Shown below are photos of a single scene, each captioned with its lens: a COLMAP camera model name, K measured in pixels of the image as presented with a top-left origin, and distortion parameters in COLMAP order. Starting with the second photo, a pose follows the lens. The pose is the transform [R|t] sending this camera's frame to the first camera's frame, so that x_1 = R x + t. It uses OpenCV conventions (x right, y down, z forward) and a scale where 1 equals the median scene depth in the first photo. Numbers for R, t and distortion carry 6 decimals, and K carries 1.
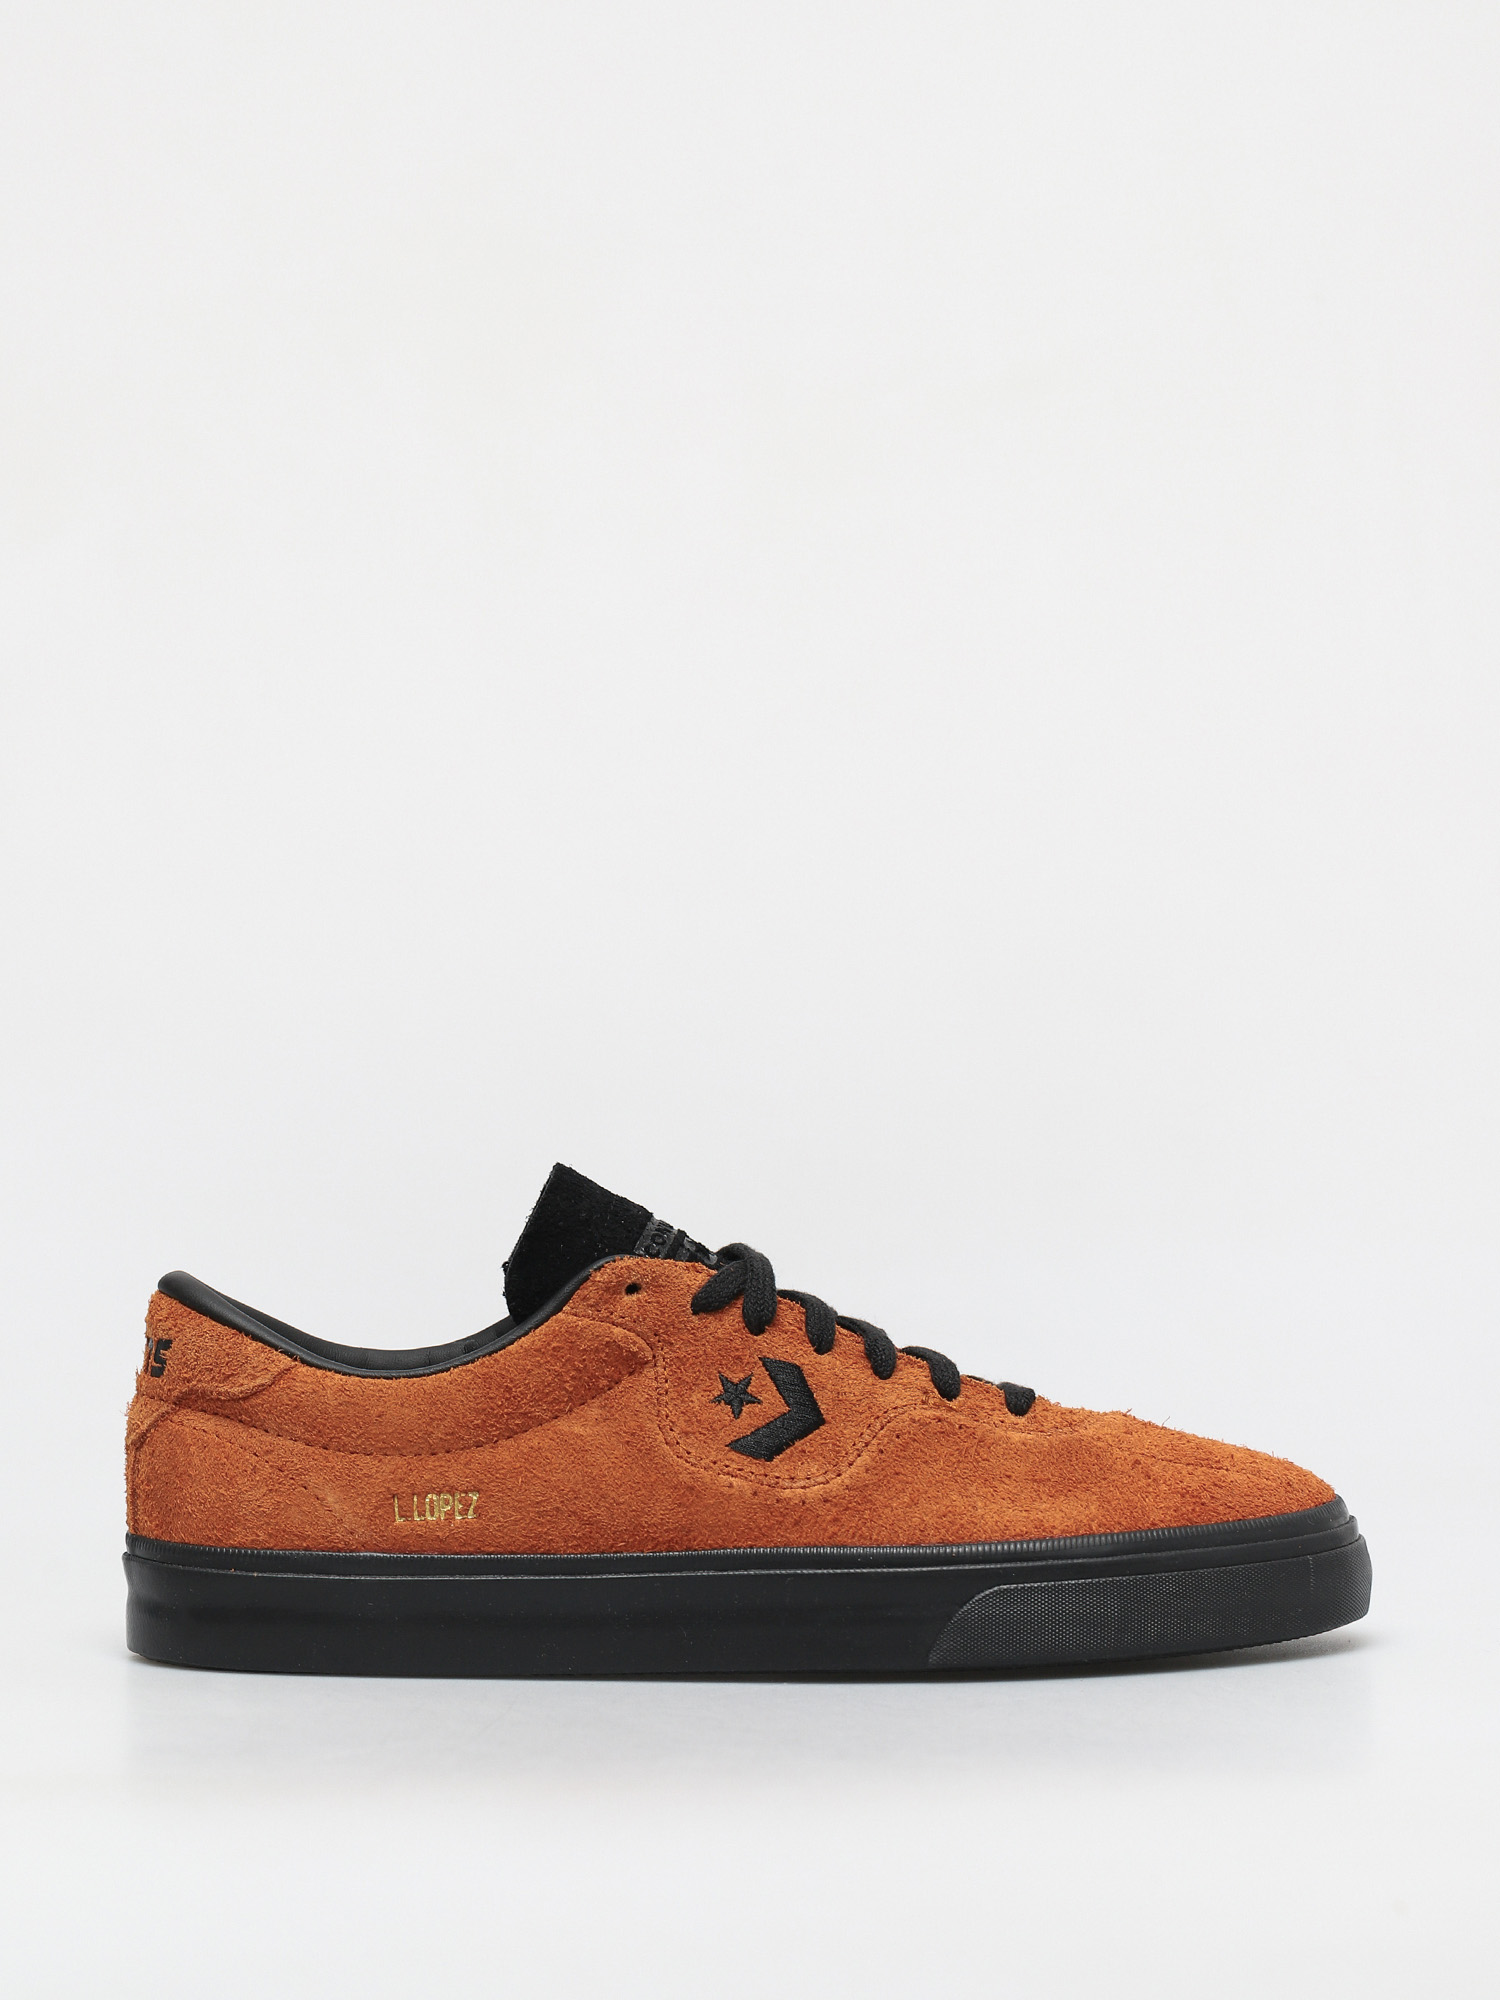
lens RADIAL K [[6874.3, 0, 750.0], [0, 6874.3, 1000.0], [0, 0, 1]] dist [0.007677, -0.417465]
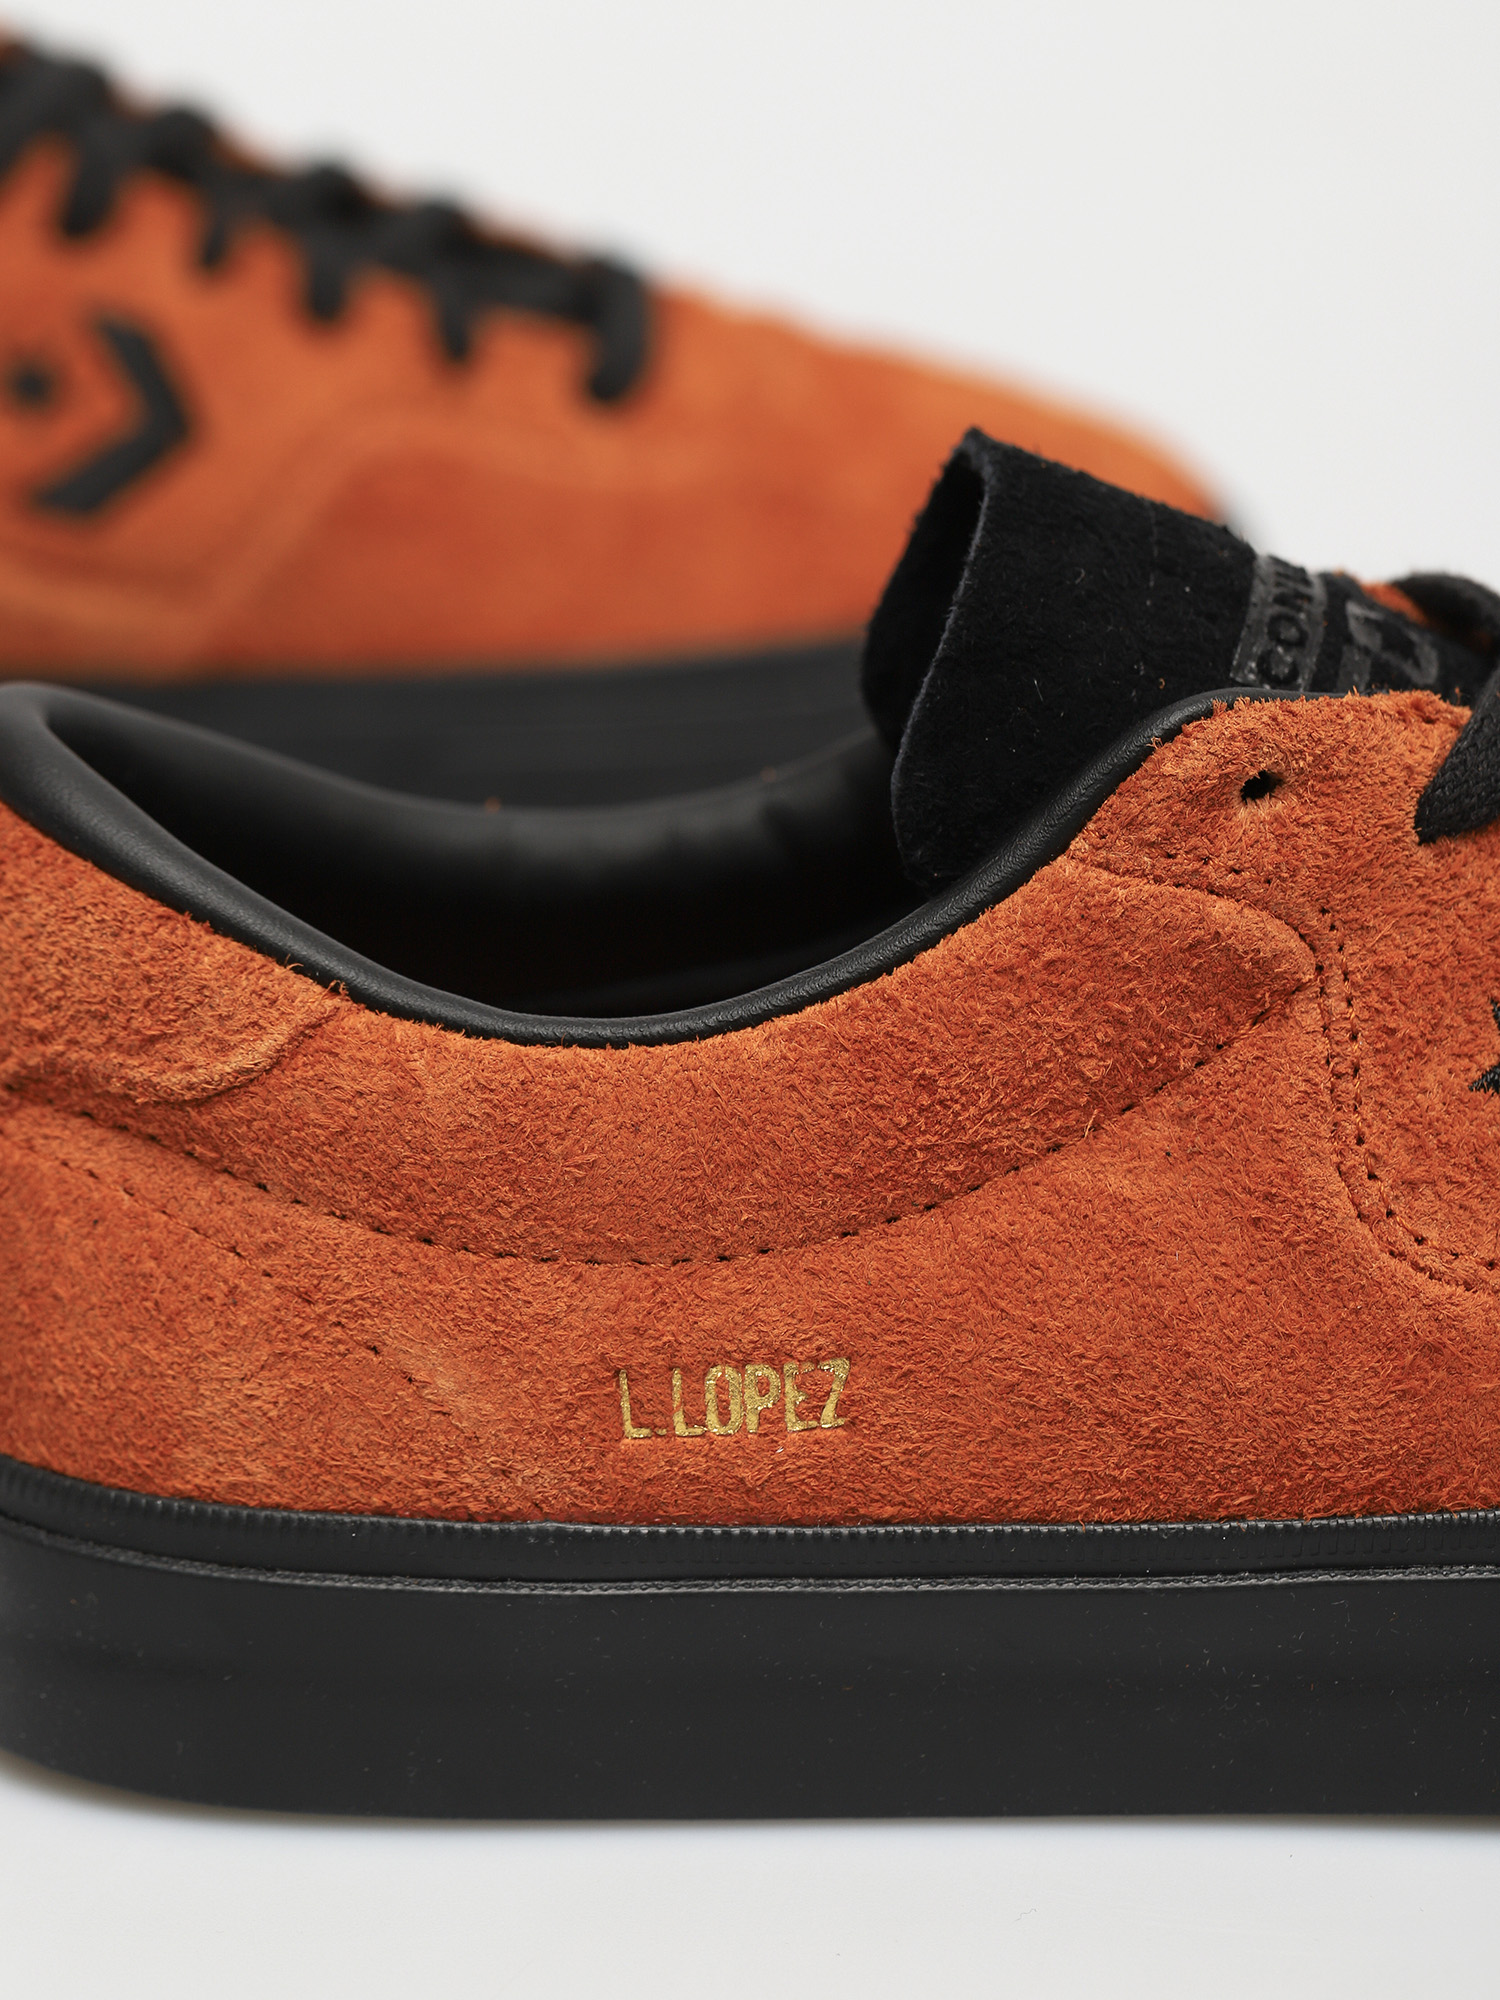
lens RADIAL K [[6874.3, 0, 750.0], [0, 6874.3, 1000.0], [0, 0, 1]] dist [0.007677, -0.417465]
pose [[0.999715, -0.016921, 0.016828, -0.050404], [0.011632, 0.961217, 0.275548, -0.047556], [-0.020838, -0.275273, 0.961140, 0.650907]]
